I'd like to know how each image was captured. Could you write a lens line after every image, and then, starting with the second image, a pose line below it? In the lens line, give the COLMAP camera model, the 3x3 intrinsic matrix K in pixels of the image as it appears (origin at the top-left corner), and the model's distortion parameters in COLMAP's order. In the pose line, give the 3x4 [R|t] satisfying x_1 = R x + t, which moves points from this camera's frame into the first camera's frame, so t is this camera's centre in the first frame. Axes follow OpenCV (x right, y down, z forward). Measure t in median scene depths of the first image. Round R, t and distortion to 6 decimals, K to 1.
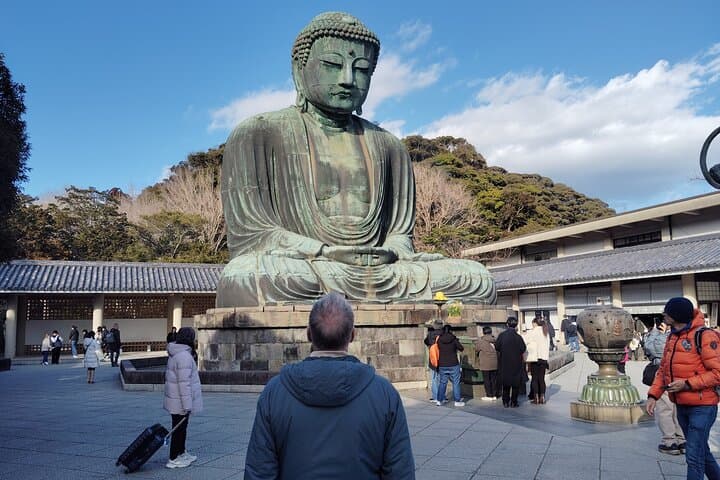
lens RADIAL K [[585.0, 0, 370.0], [0, 585.0, 267.0], [0, 0, 1]] dist [0.010933, 0.002939]
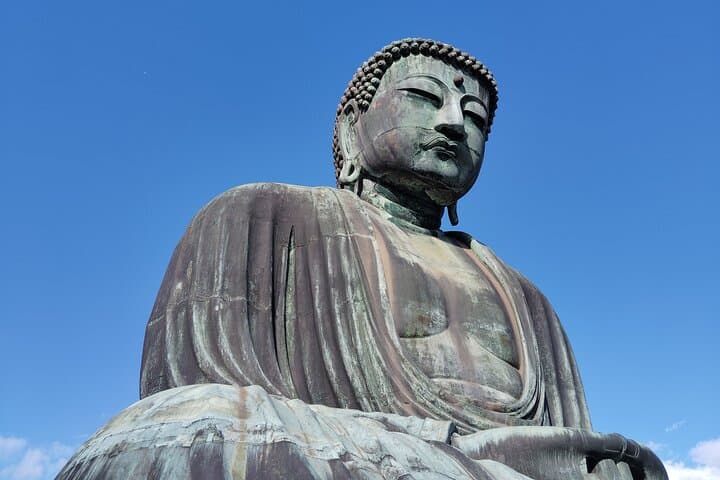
lens RADIAL K [[574.6, 0, 358.3], [0, 574.6, 212.1], [0, 0, 1]] dist [0.066729, -0.161239]
pose [[0.997832, 0.059023, 0.029113, -0.129405], [-0.029906, 0.800705, -0.598312, 0.045694], [-0.058625, 0.596145, 0.800734, 0.642001]]
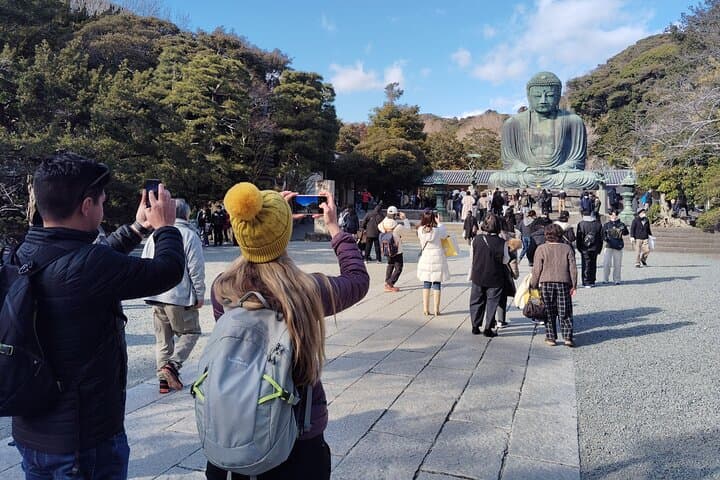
lens RADIAL K [[574.6, 0, 358.3], [0, 574.6, 212.1], [0, 0, 1]] dist [0.066729, -0.161239]
pose [[0.738924, 0.031898, -0.673034, 1.058159], [0.029419, 0.996399, 0.079523, -0.062696], [0.673147, -0.078562, 0.735324, -1.402826]]
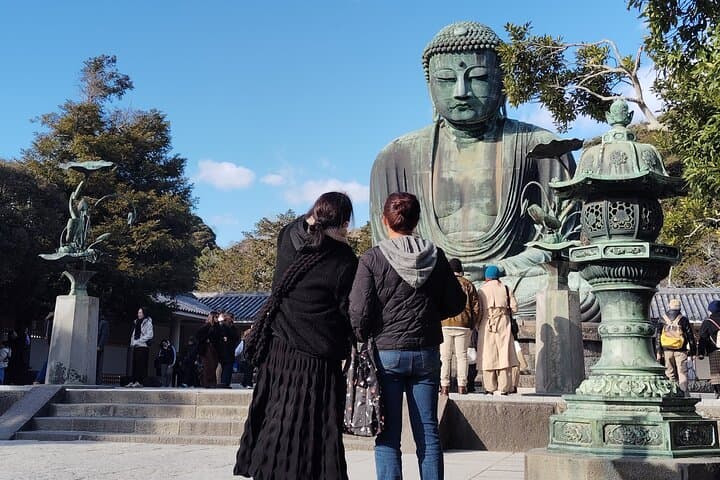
lens RADIAL K [[945.7, 0, 360.0], [0, 945.7, 240.0], [0, 0, 1]] dist [0.002301, 0.027555]
pose [[0.793976, -0.067667, -0.604172, 0.748271], [0.029605, 0.996911, -0.072748, 0.033054], [0.607228, 0.039874, 0.793526, -0.329361]]
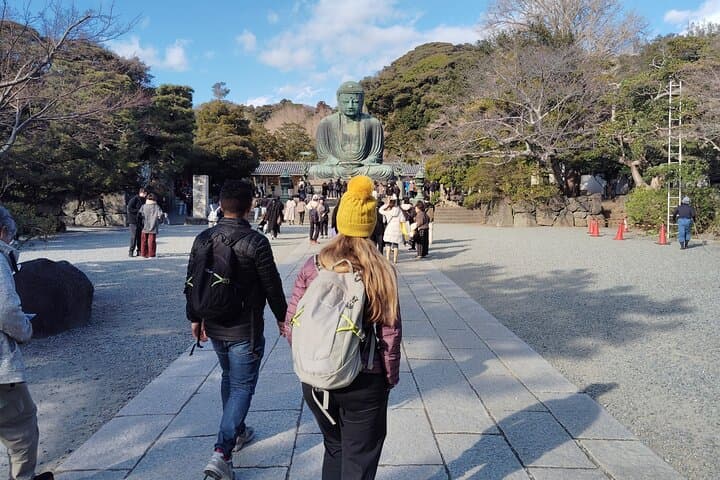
lens RADIAL K [[574.6, 0, 358.3], [0, 574.6, 212.1], [0, 0, 1]] dist [0.066729, -0.161239]
pose [[0.926133, 0.026086, -0.376294, 1.137345], [0.016759, 0.993775, 0.110140, -0.099585], [0.376825, -0.108310, 0.919931, -1.802260]]
